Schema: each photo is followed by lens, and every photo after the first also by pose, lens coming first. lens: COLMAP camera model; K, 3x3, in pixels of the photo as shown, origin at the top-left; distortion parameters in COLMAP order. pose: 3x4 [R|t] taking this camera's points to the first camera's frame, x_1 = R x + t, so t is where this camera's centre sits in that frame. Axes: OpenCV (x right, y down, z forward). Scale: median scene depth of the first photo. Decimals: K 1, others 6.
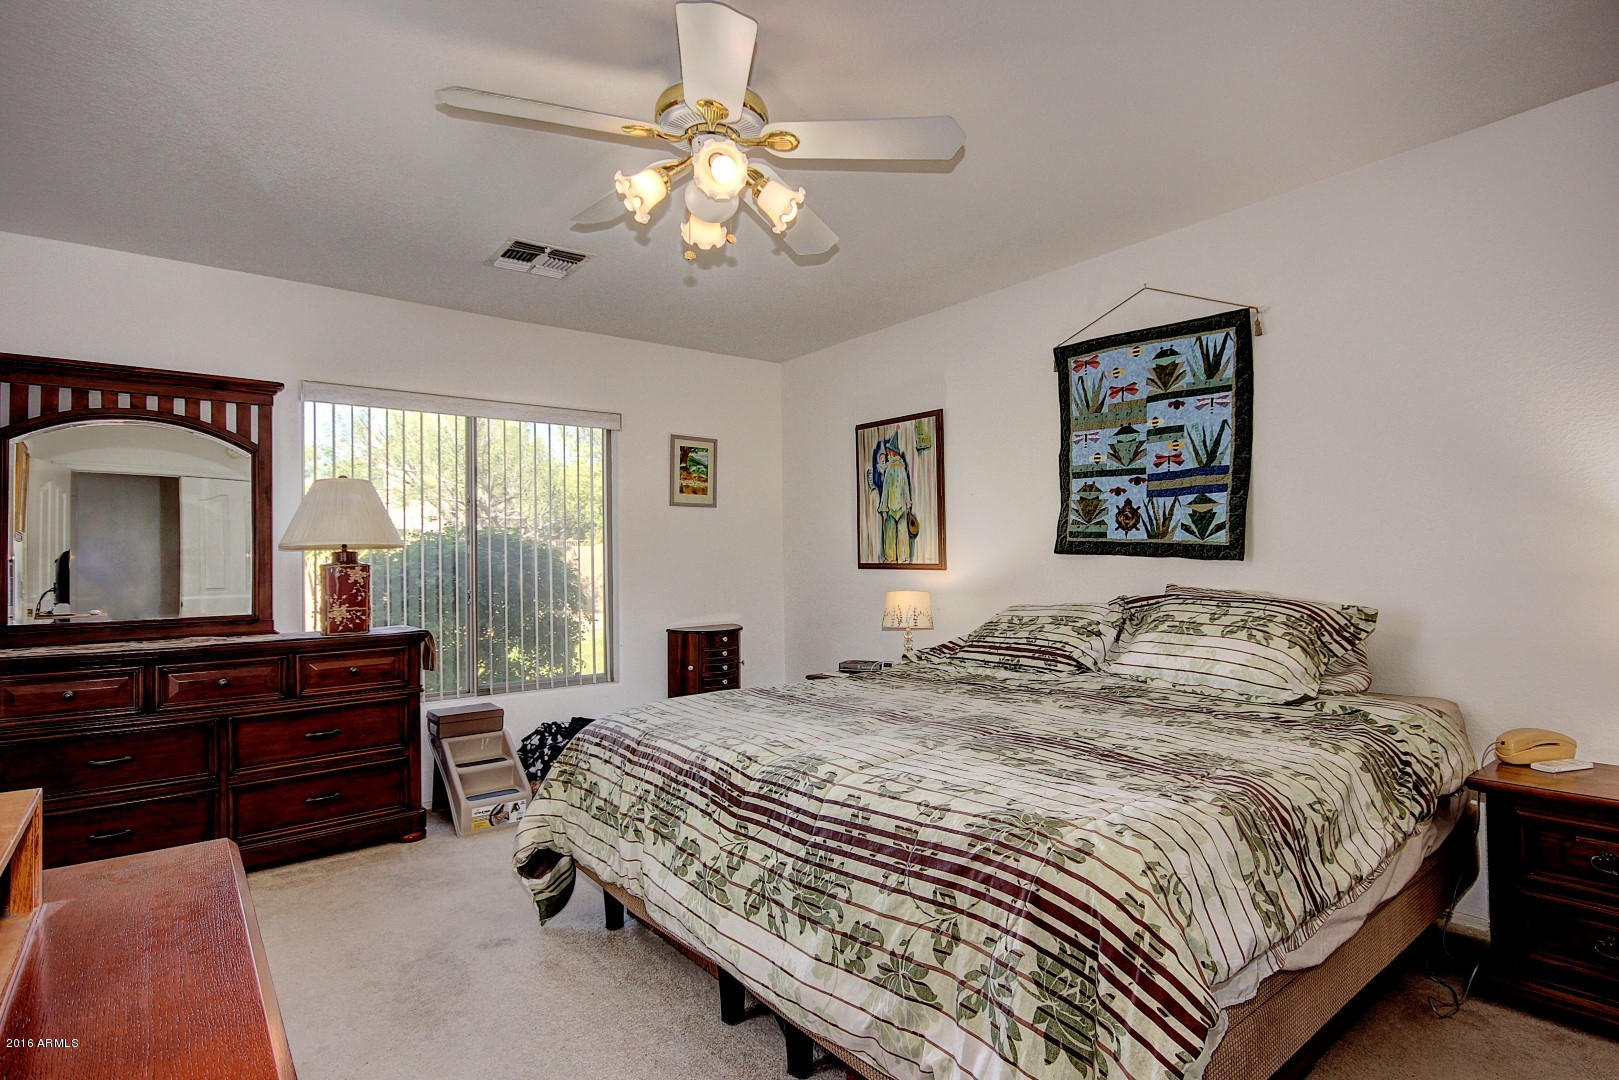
lens RADIAL K [[752.3, 0, 809.5], [0, 752.3, 540.0], [0, 0, 1]] dist [-0.001132, 0.000244]
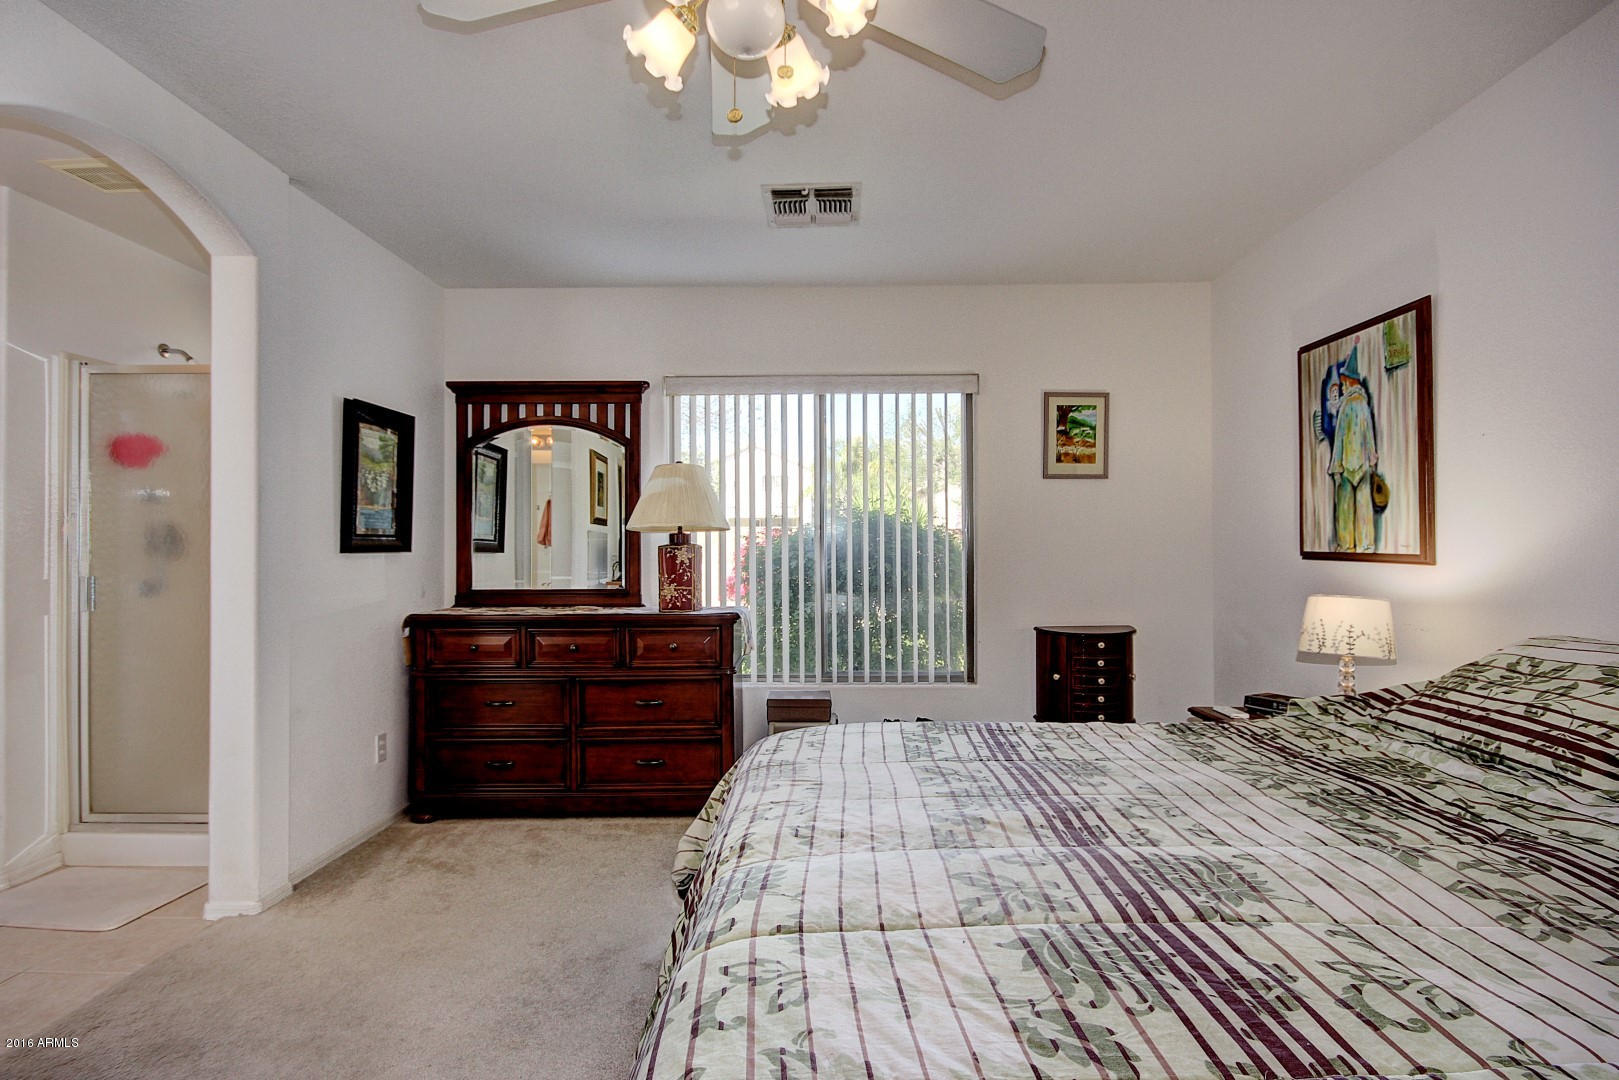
lens RADIAL K [[765.4, 0, 819.1], [0, 765.4, 542.1], [0, 0, 1]] dist [-0.002789, 0.000299]
pose [[0.794051, 0.007655, -0.607803, 0.161492], [0.008330, 0.999690, 0.023473, 0.003045], [0.607794, -0.023702, 0.793741, 0.219799]]
